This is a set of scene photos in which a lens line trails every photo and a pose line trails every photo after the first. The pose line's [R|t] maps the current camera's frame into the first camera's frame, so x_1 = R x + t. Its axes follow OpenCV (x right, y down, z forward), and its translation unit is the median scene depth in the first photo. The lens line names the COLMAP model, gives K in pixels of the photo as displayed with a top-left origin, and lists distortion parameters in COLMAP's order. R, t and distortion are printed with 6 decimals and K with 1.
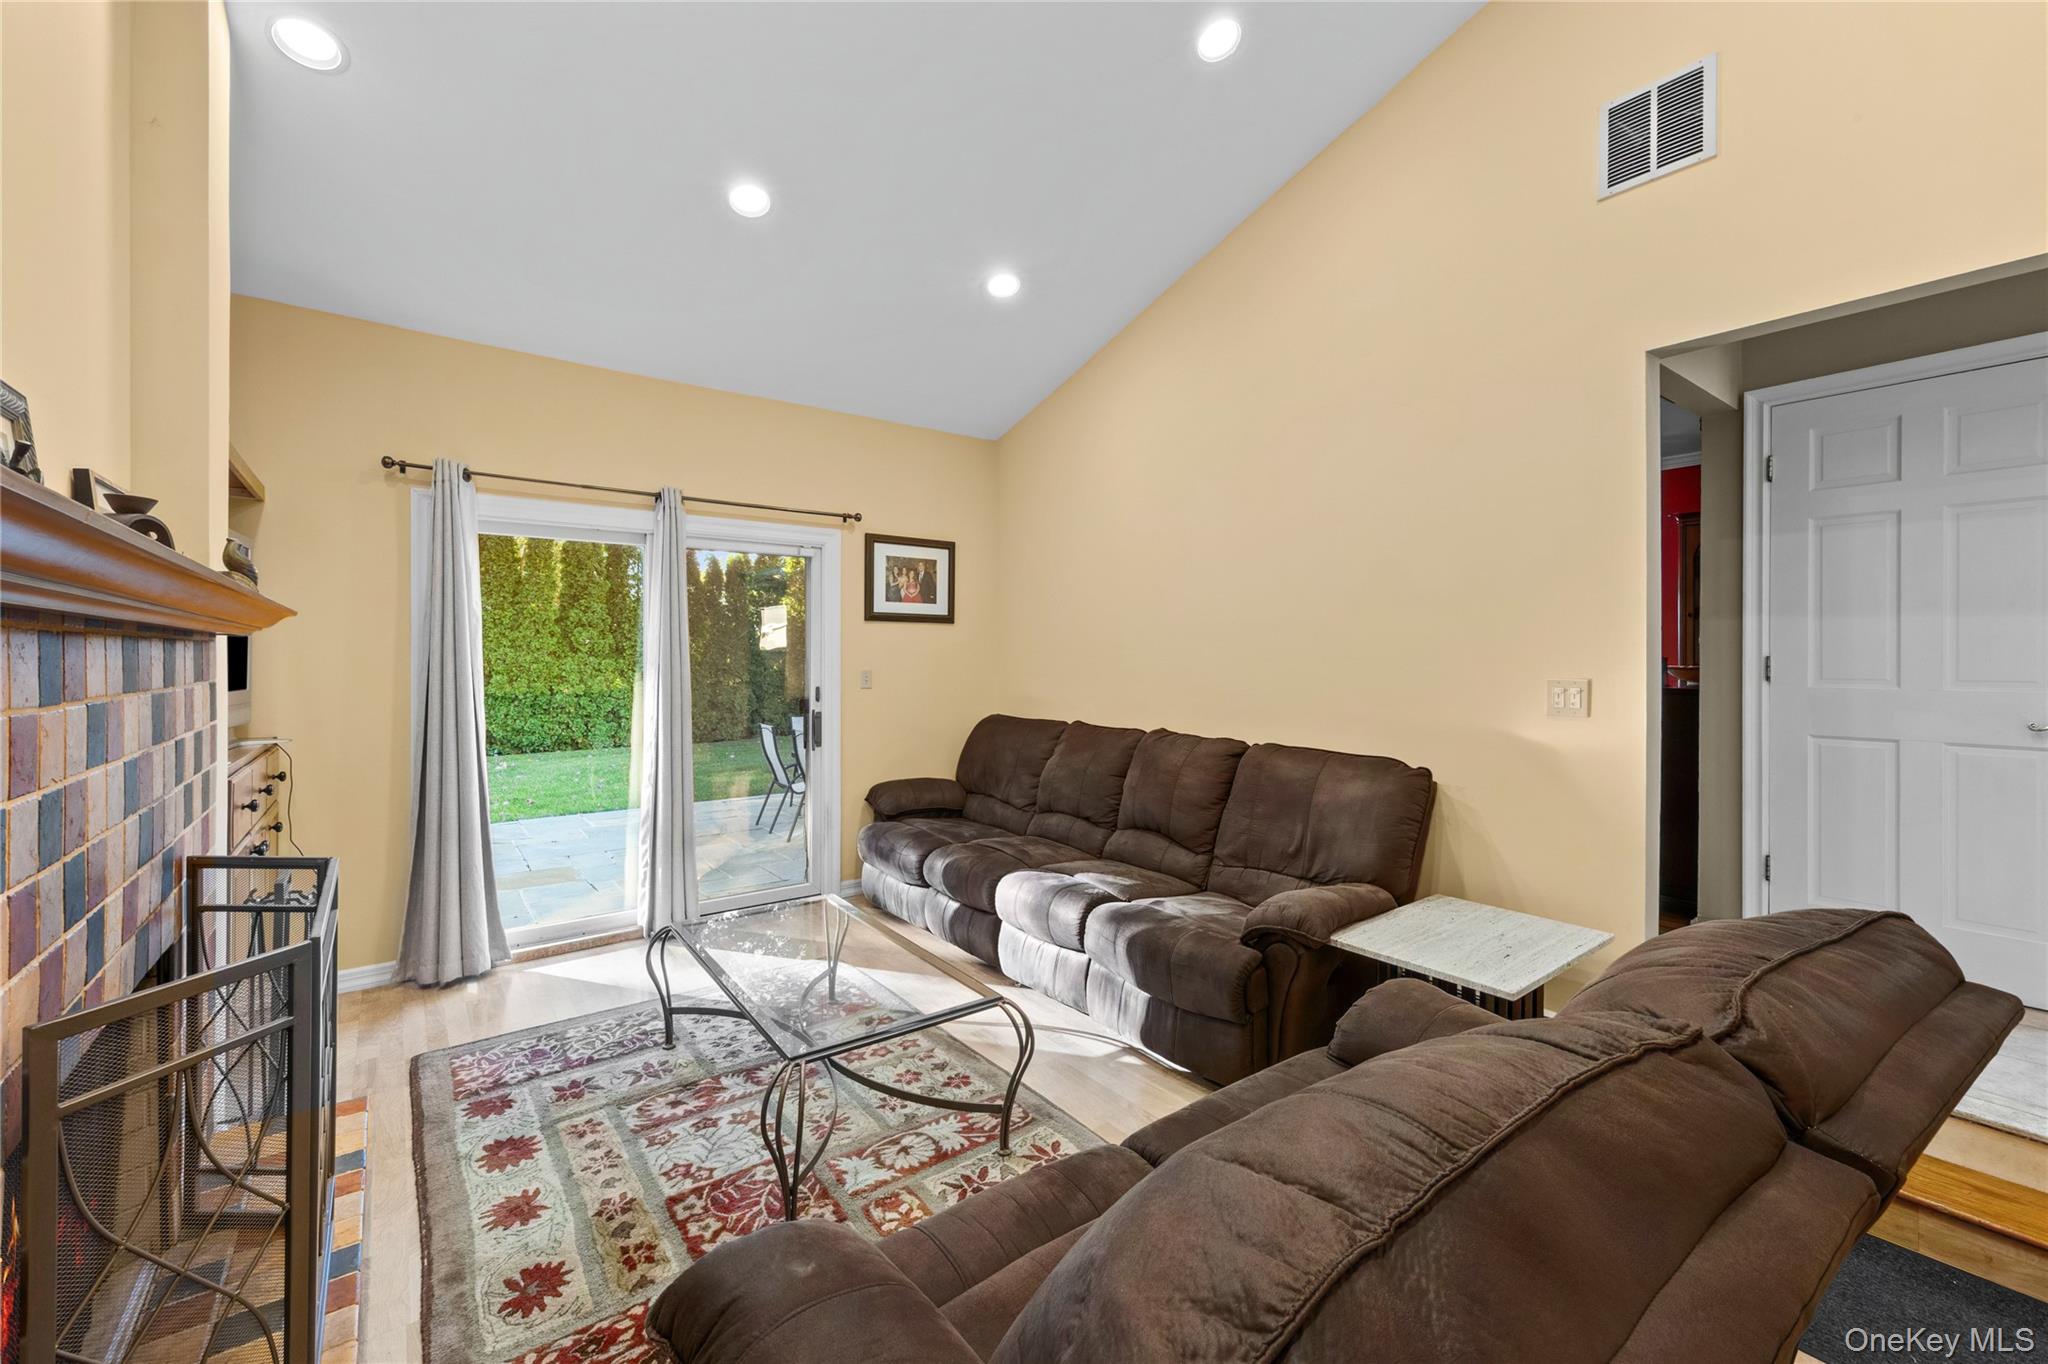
lens RADIAL K [[838.3, 0, 1032.2], [0, 838.3, 667.7], [0, 0, 1]] dist [0.000456, -0.001652]
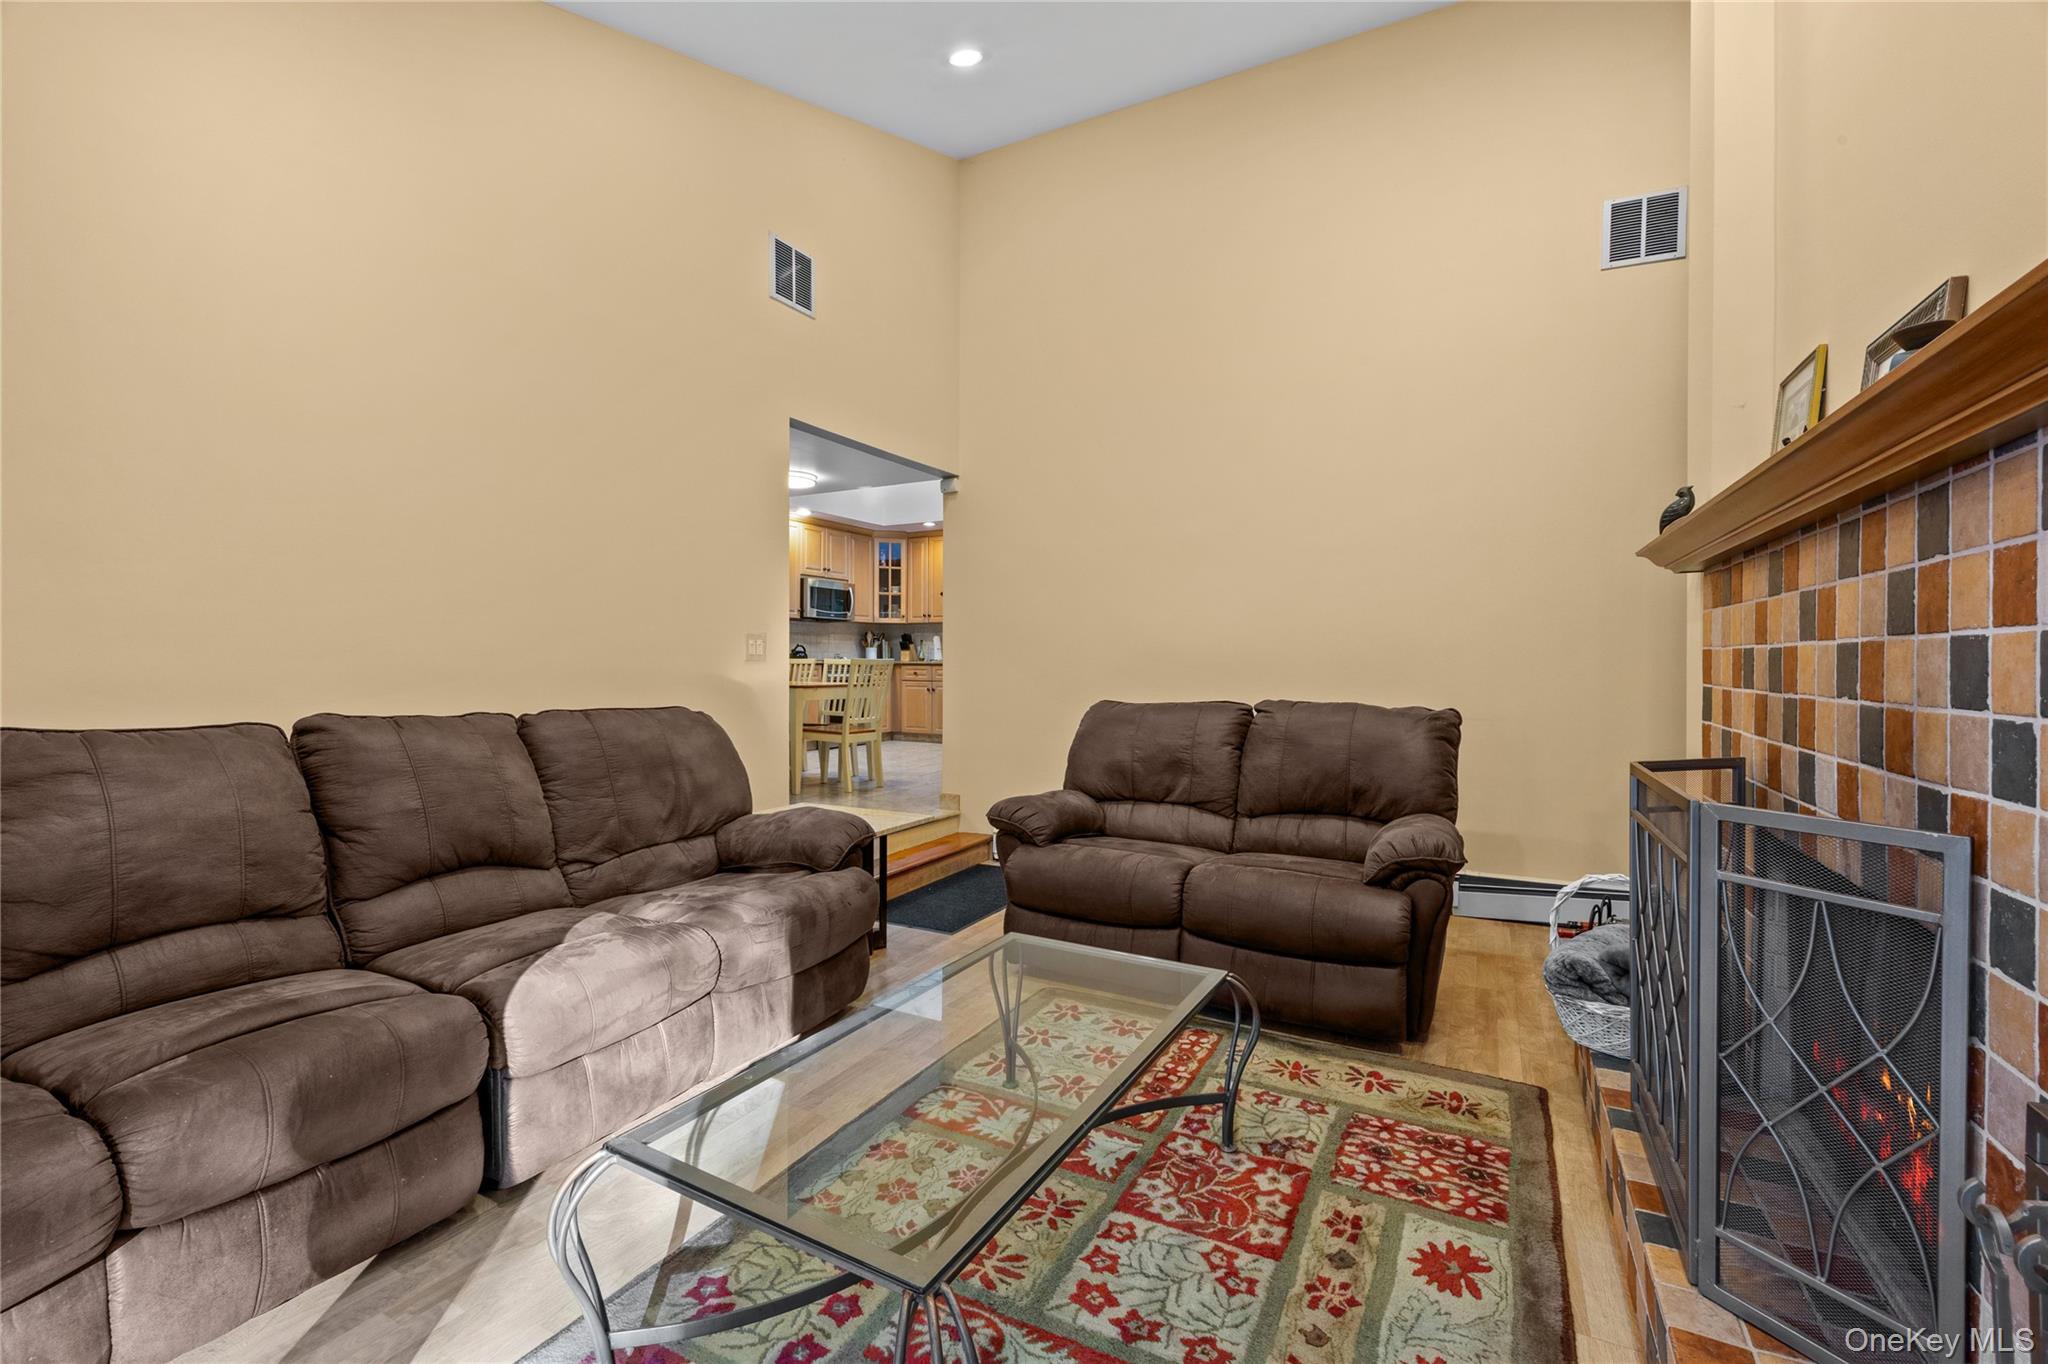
lens RADIAL K [[851.0, 0, 1034.4], [0, 851.0, 674.2], [0, 0, 1]] dist [-0.020462, -0.000092]
pose [[-0.425920, -0.011367, 0.904689, -1.053259], [0.002371, 0.999904, 0.013680, 0.083608], [-0.904758, 0.007971, -0.425852, 1.553070]]
